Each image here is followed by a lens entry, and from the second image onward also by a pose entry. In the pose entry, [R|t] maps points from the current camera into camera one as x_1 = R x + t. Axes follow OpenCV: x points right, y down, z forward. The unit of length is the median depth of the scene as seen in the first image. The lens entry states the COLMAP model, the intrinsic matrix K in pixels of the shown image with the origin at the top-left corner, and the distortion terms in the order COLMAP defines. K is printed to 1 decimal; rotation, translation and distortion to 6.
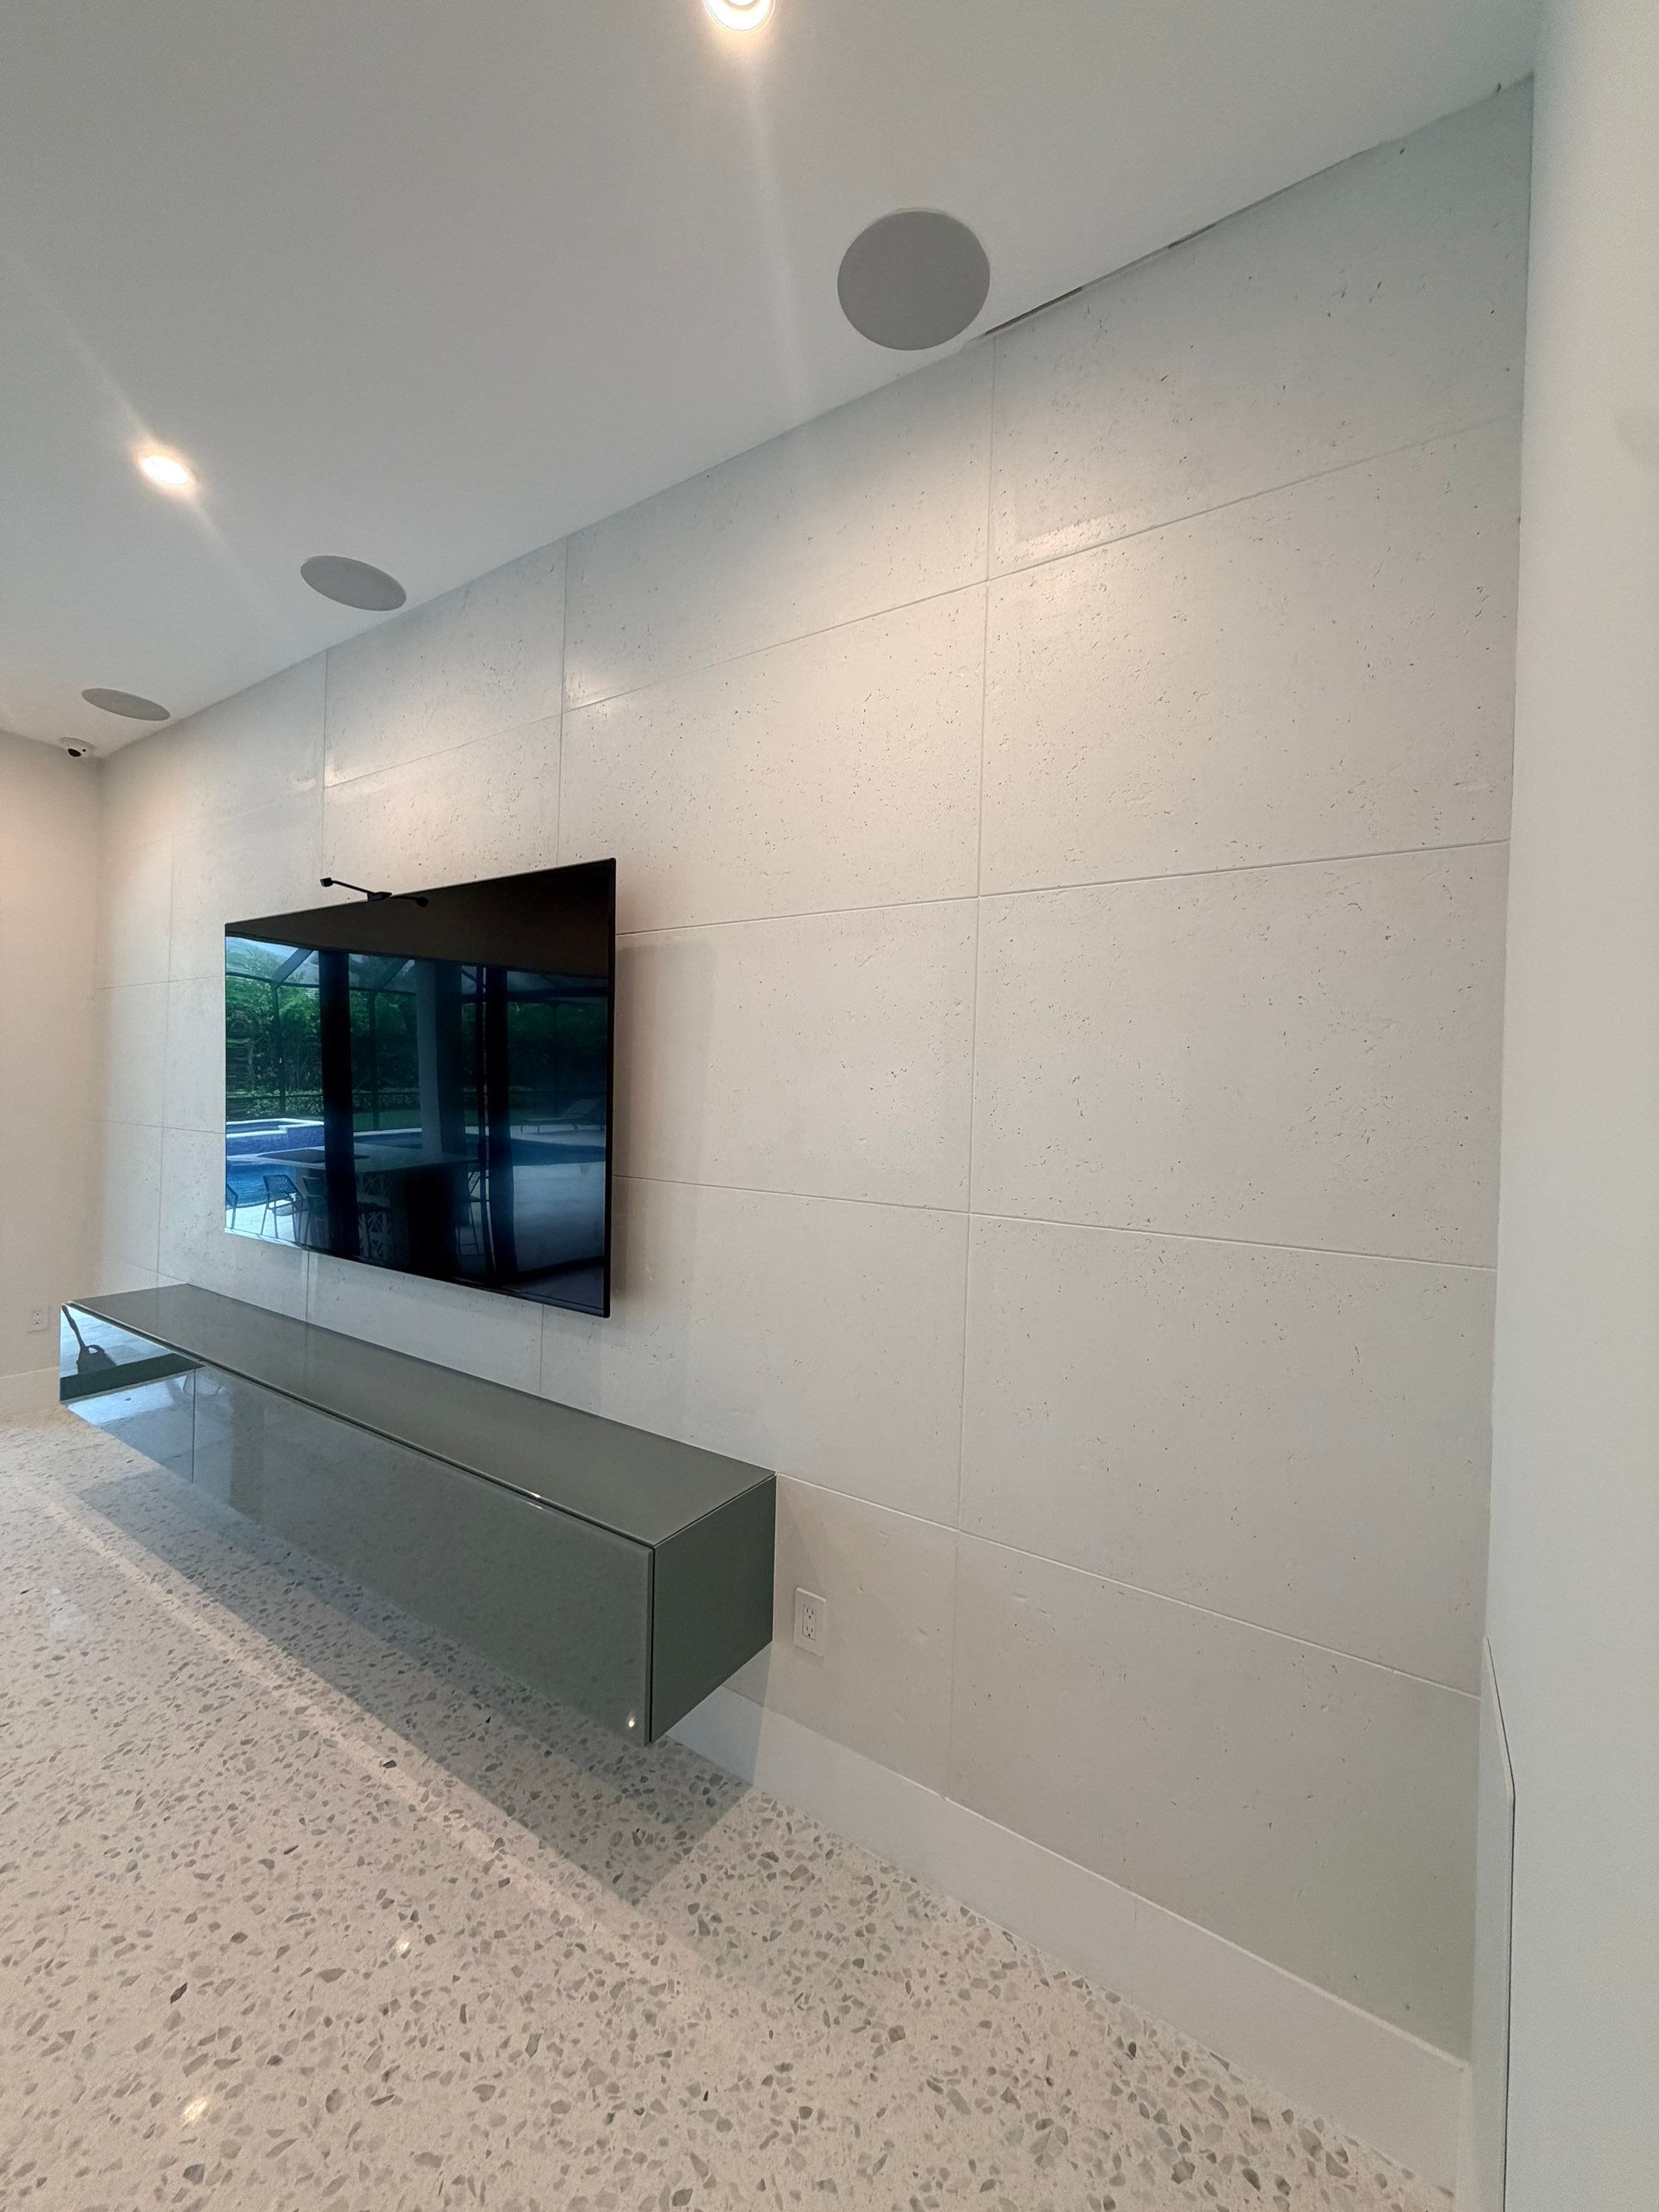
lens RADIAL K [[880.6, 0, 837.2], [0, 880.6, 1095.4], [0, 0, 1]] dist [-0.006671, 0.001661]
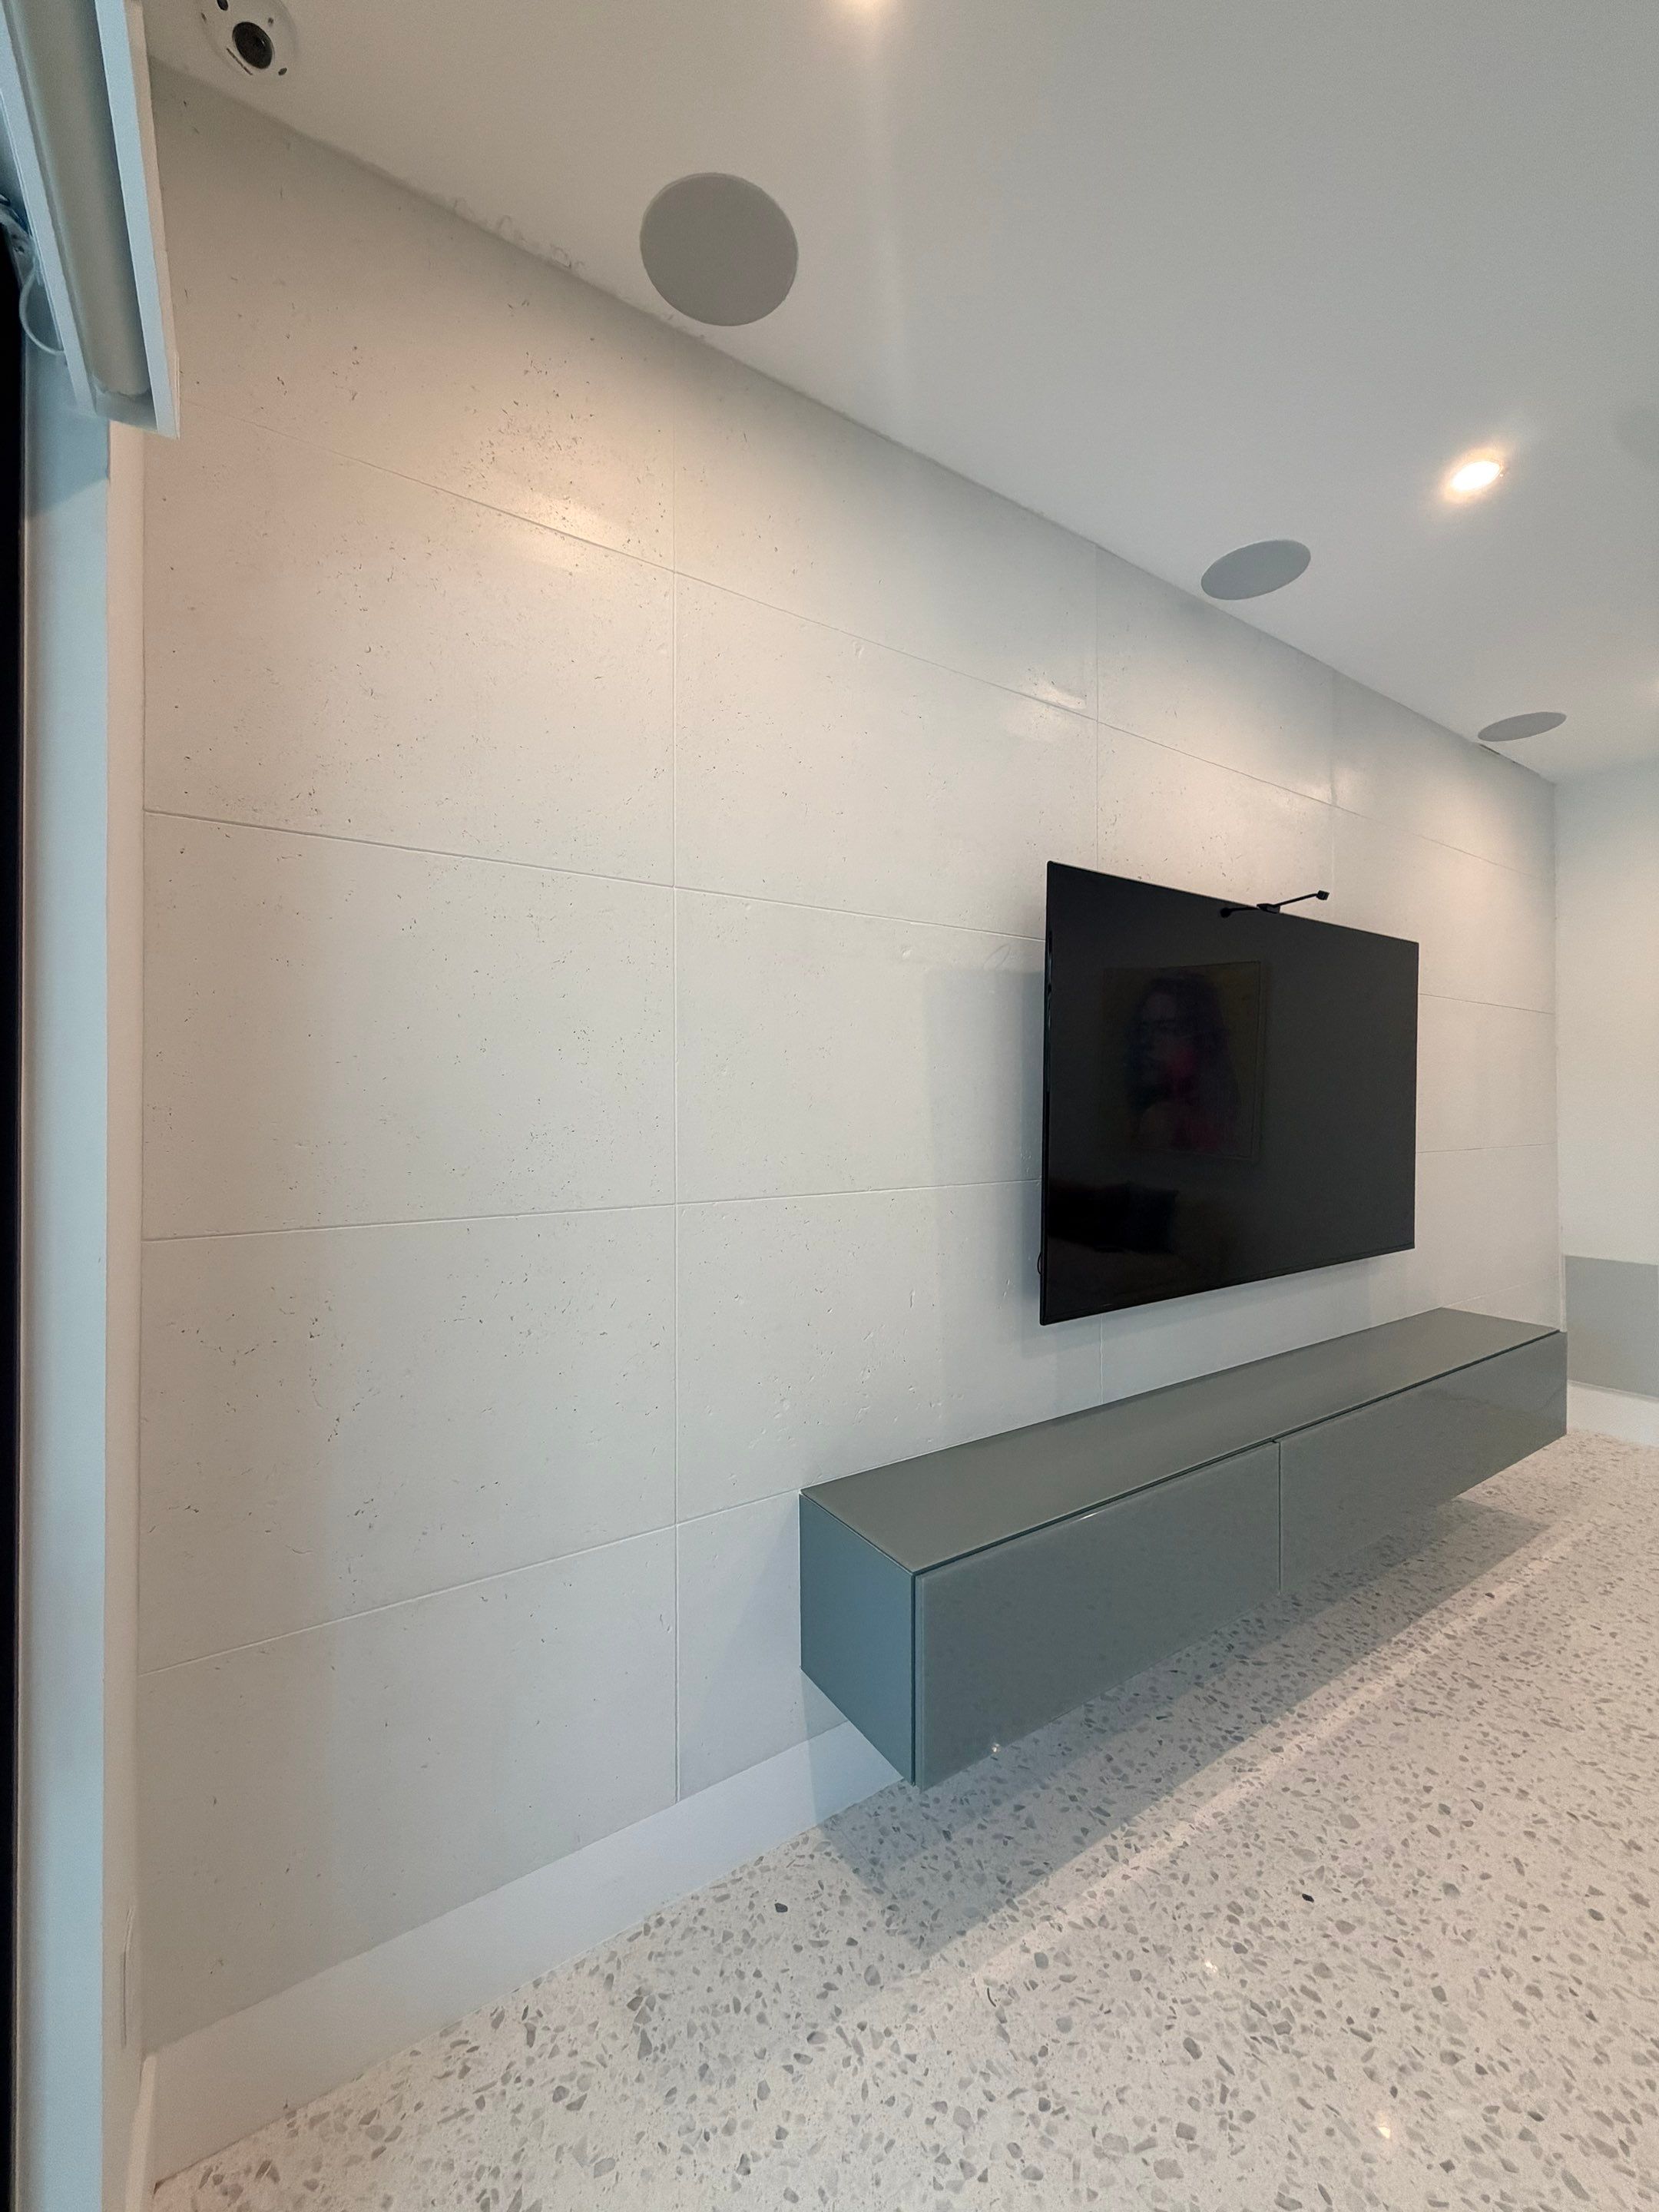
lens RADIAL K [[880.6, 0, 821.1], [0, 880.6, 1096.3], [0, 0, 1]] dist [-0.006671, 0.001661]
pose [[0.409276, -0.027178, 0.912006, -1.265504], [0.011903, 0.999630, 0.024448, -0.033017], [-0.912333, 0.000850, 0.409448, 0.816162]]
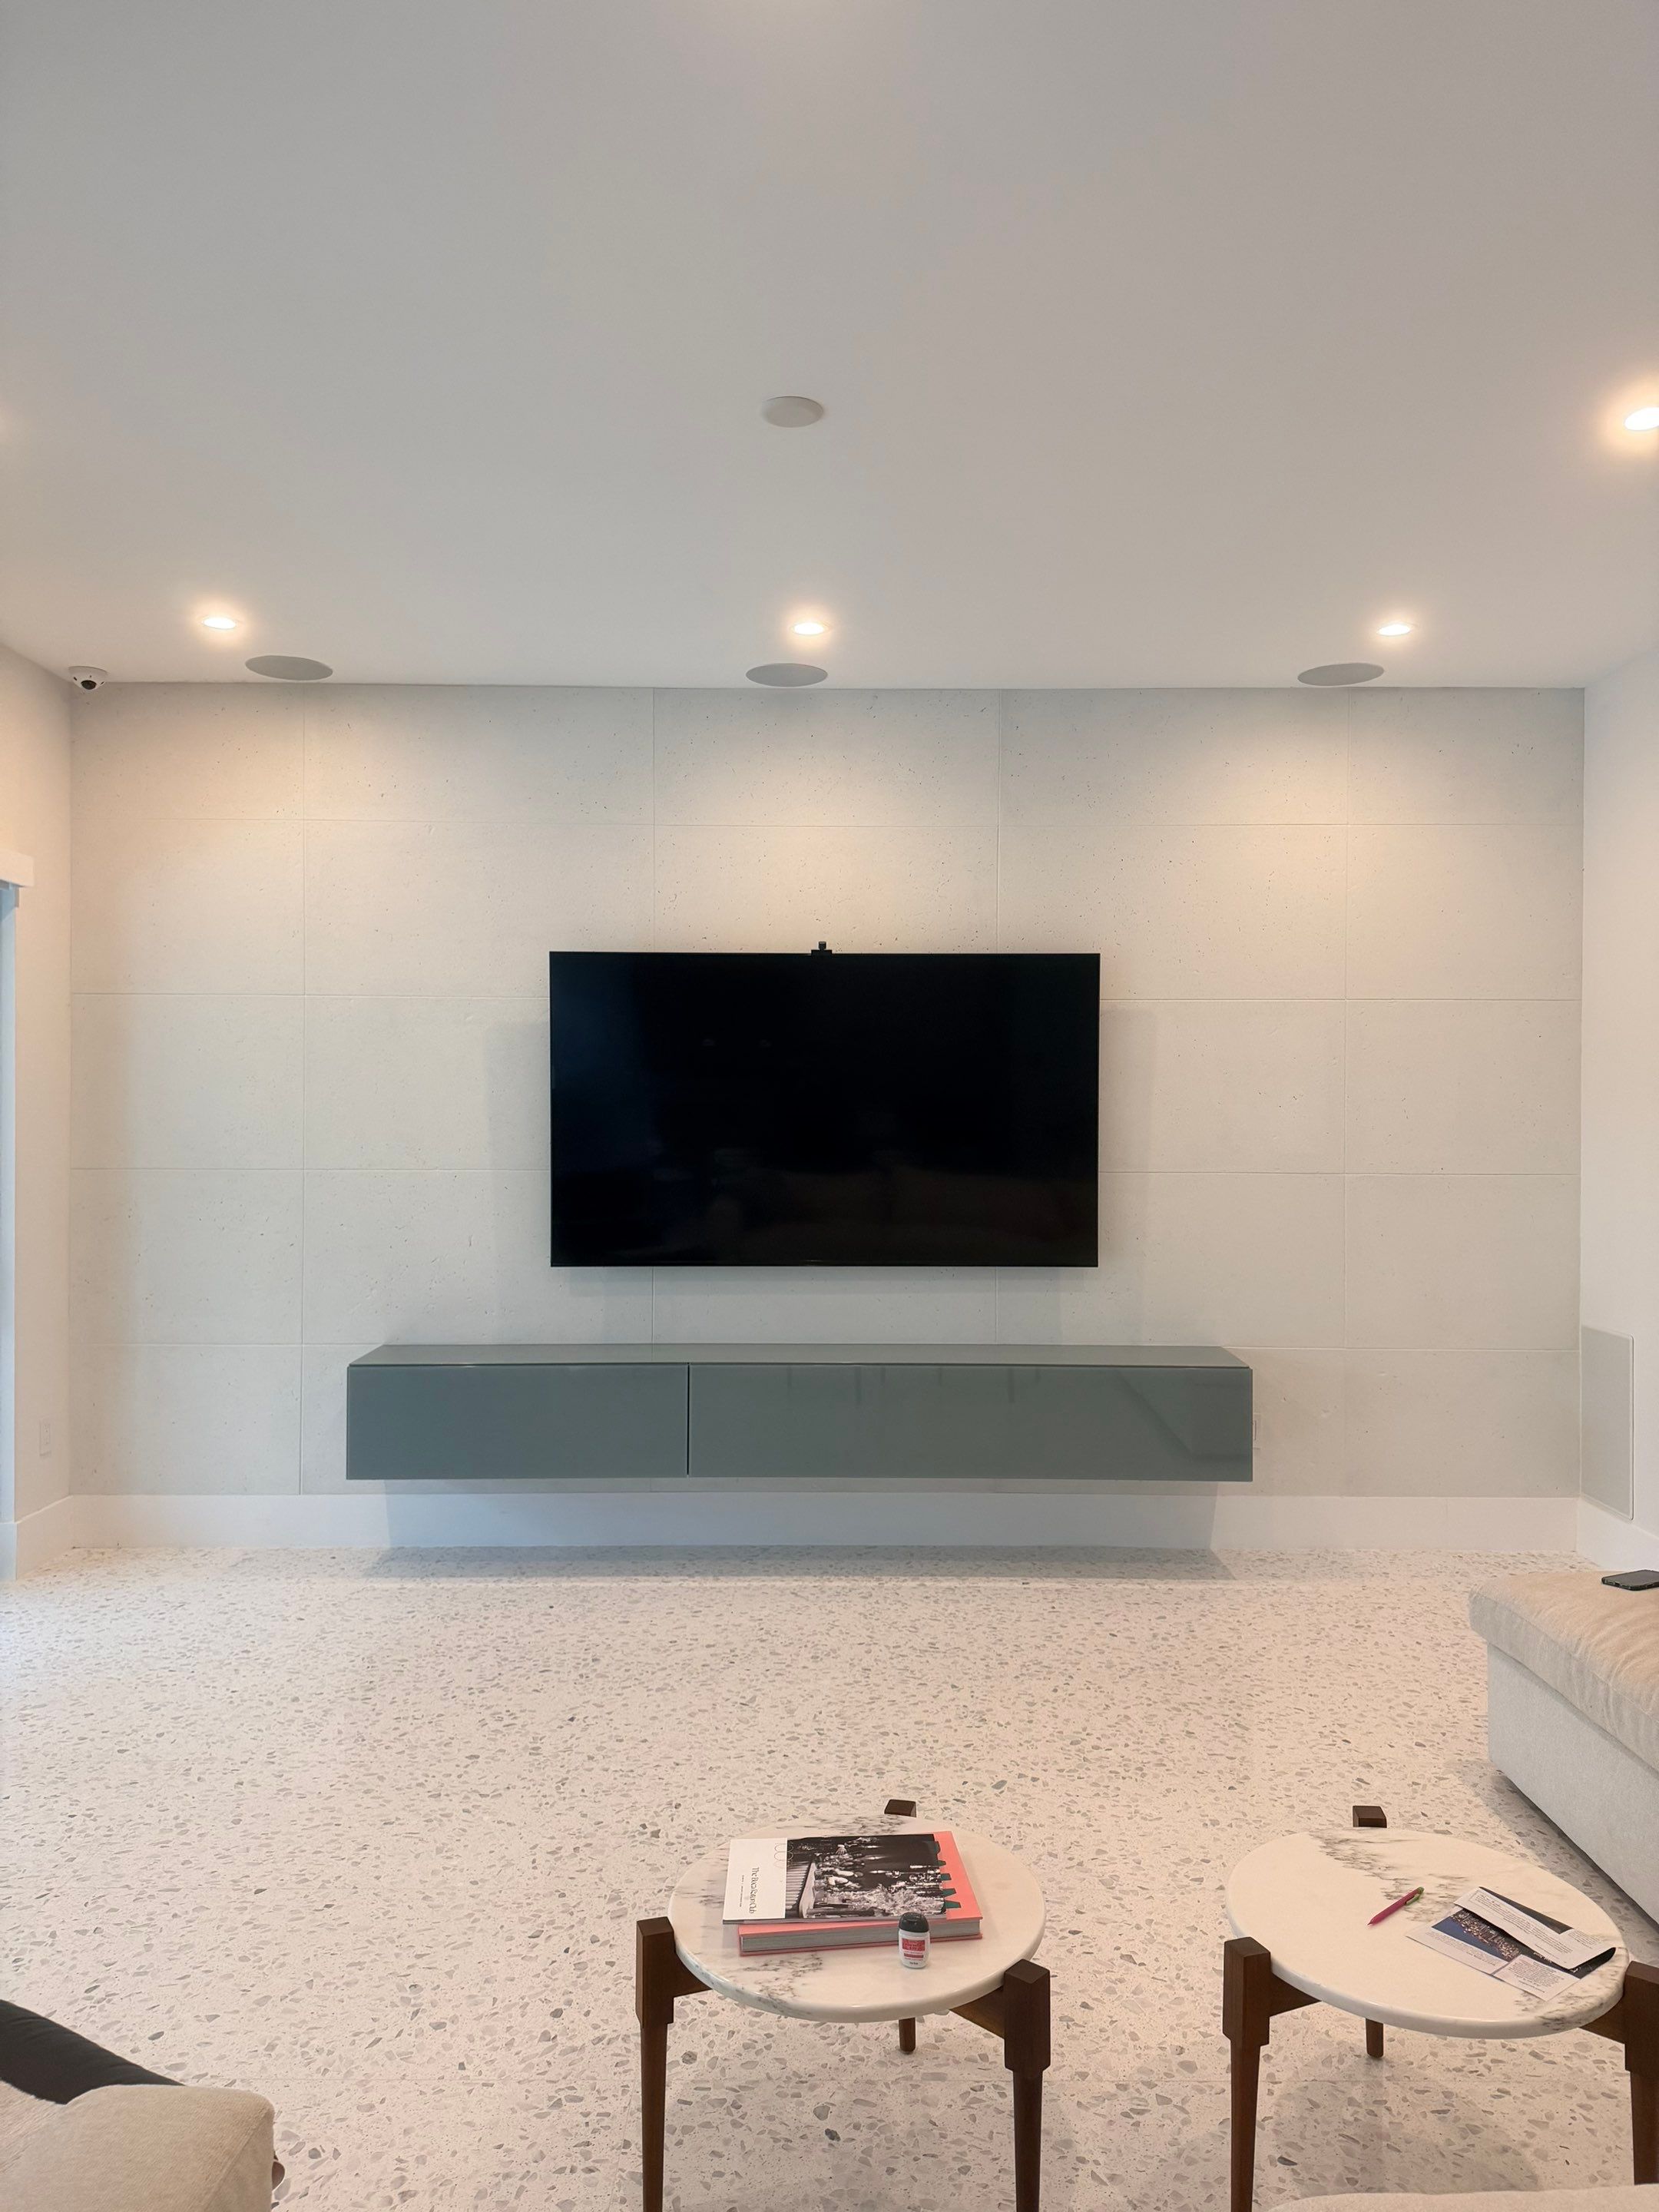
lens RADIAL K [[1531.8, 0, 839.4], [0, 1531.8, 1112.9], [0, 0, 1]] dist [0.026306, -0.033157]
pose [[0.839350, -0.028805, 0.542827, -1.242915], [0.020768, 0.999565, 0.020928, -0.040715], [-0.543194, -0.006292, 0.839584, -0.556498]]
